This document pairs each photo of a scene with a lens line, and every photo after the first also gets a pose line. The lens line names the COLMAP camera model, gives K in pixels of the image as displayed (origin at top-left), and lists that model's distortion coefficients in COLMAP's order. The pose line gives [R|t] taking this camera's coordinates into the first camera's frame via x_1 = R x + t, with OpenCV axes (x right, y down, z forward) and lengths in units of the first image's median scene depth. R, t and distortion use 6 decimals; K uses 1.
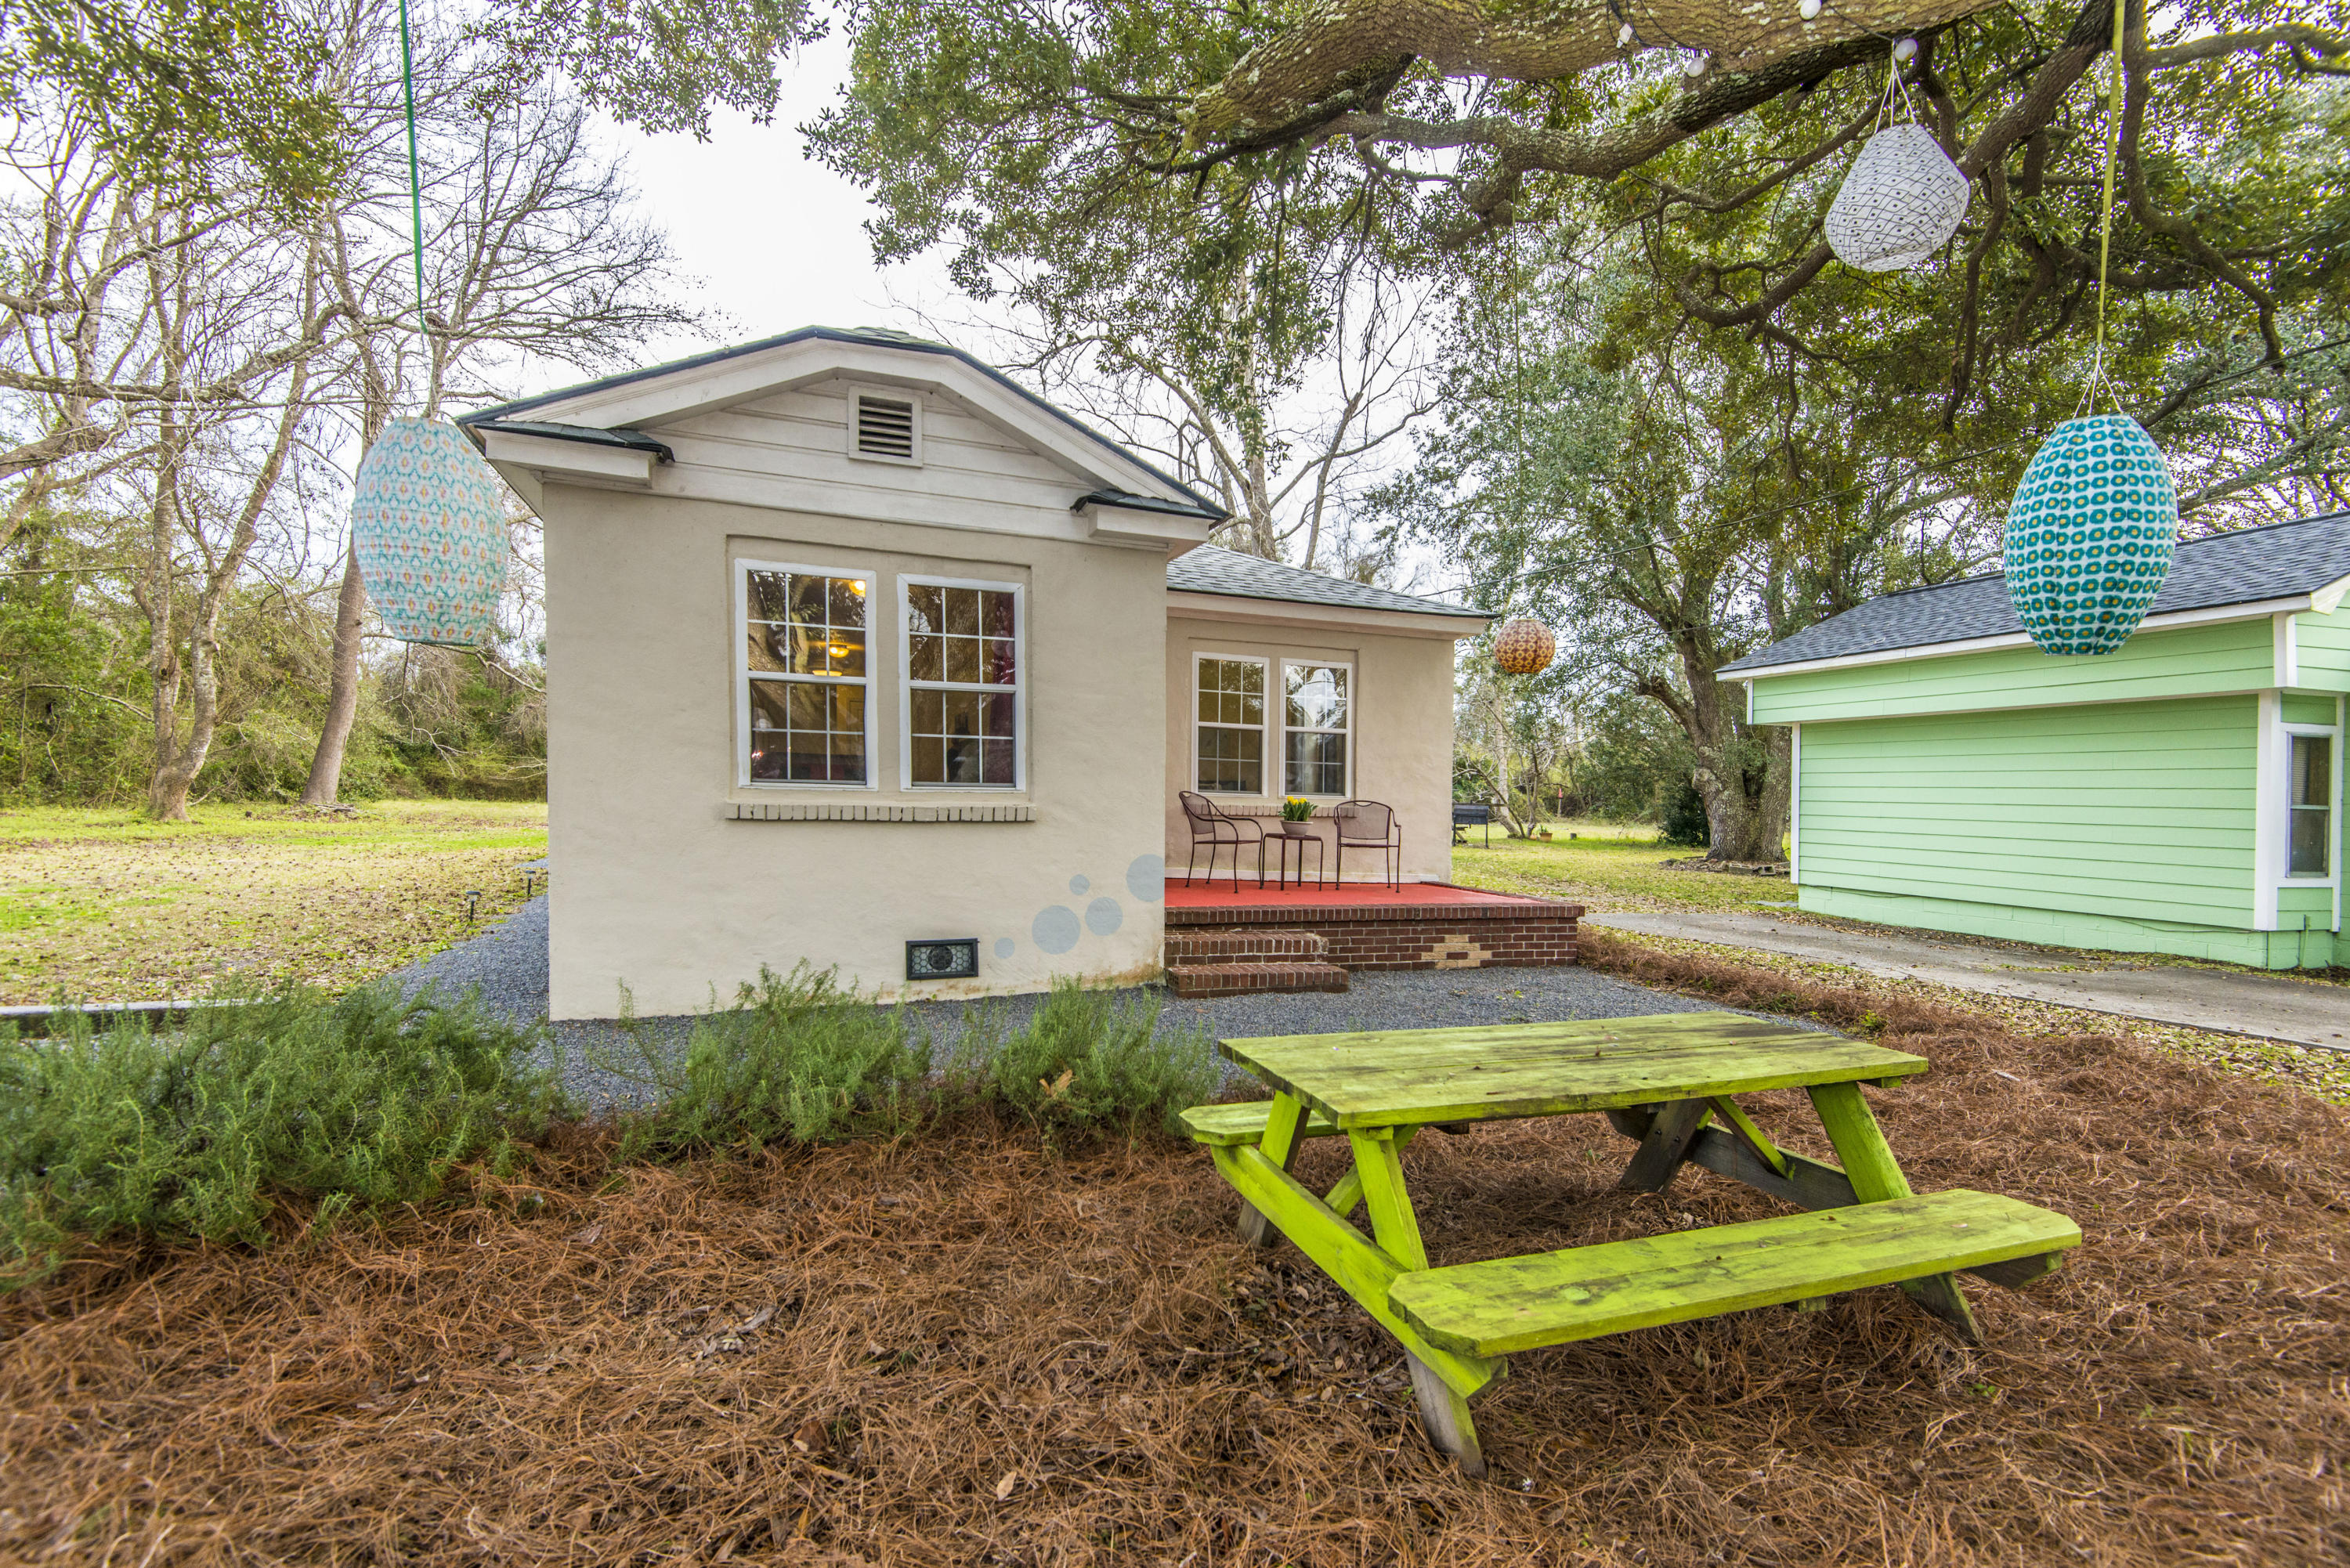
lens RADIAL K [[1061.0, 0, 1162.7], [0, 1061.0, 829.7], [0, 0, 1]] dist [0.028560, -0.014365]
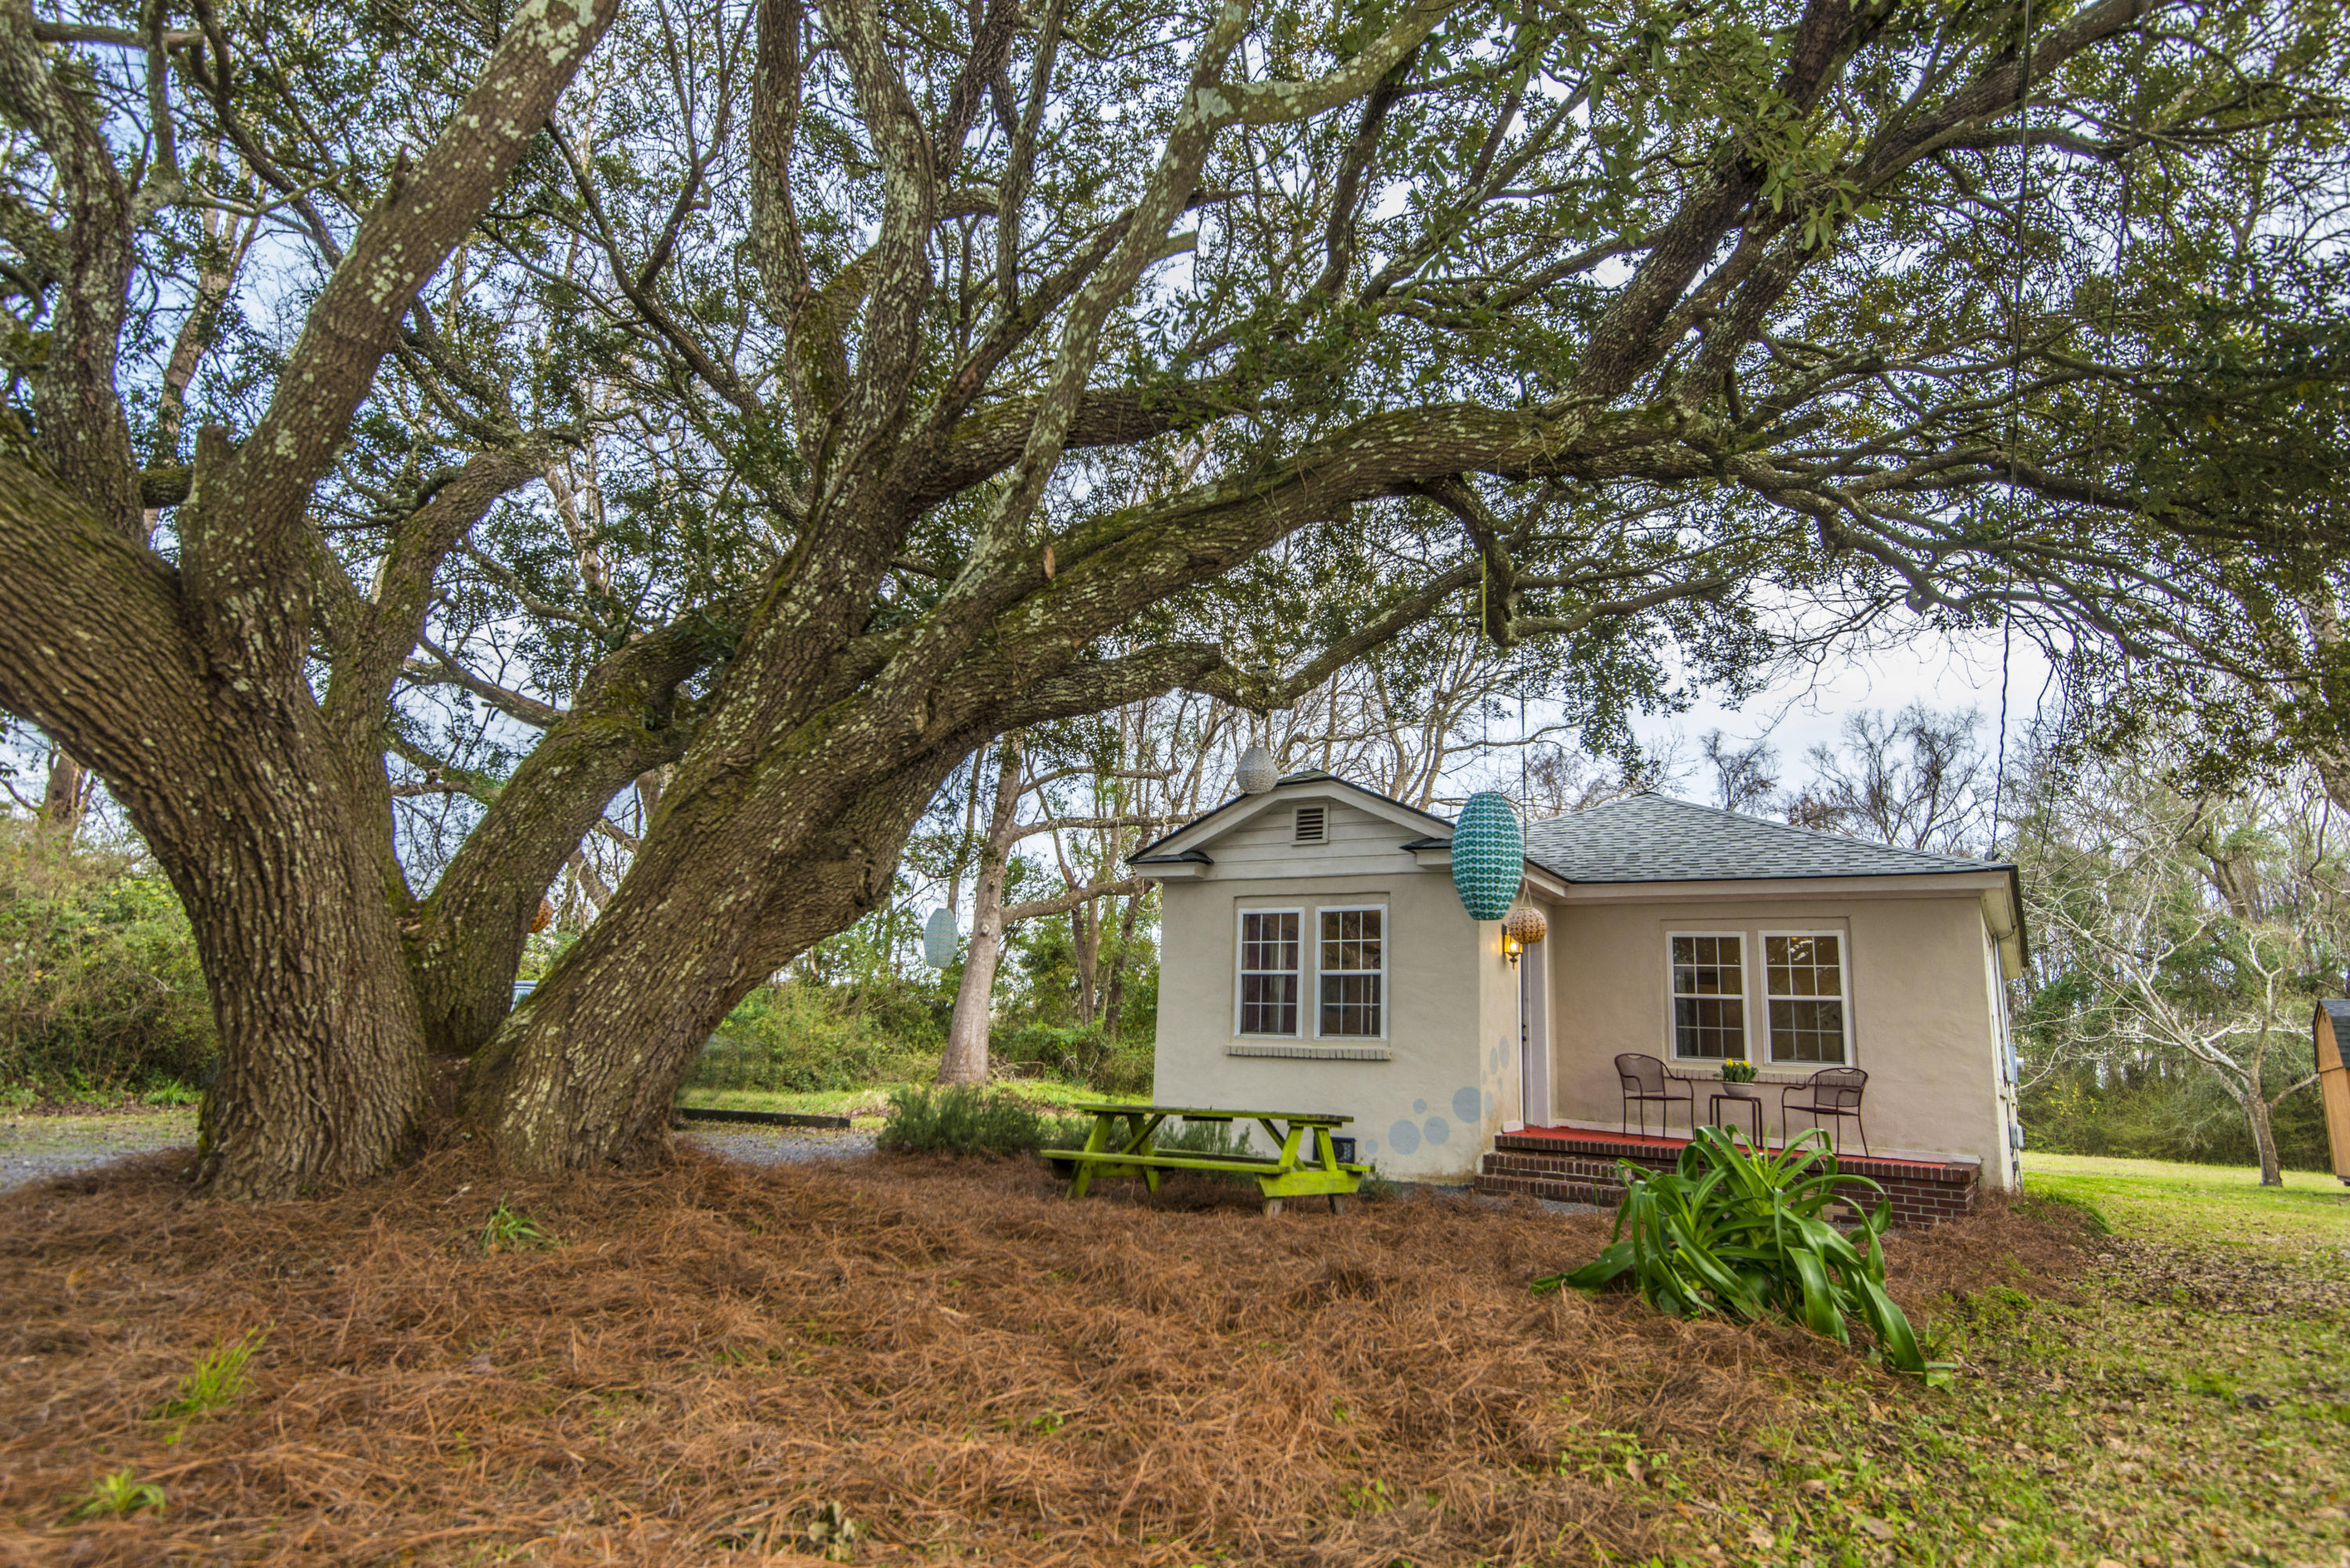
lens RADIAL K [[1357.9, 0, 1198.1], [0, 1357.9, 798.4], [0, 0, 1]] dist [0.033921, -0.012356]
pose [[0.623686, -0.152540, -0.766647, 1.253371], [-0.065151, 0.967217, -0.245450, 0.125198], [0.778955, 0.203032, 0.593302, -0.425612]]
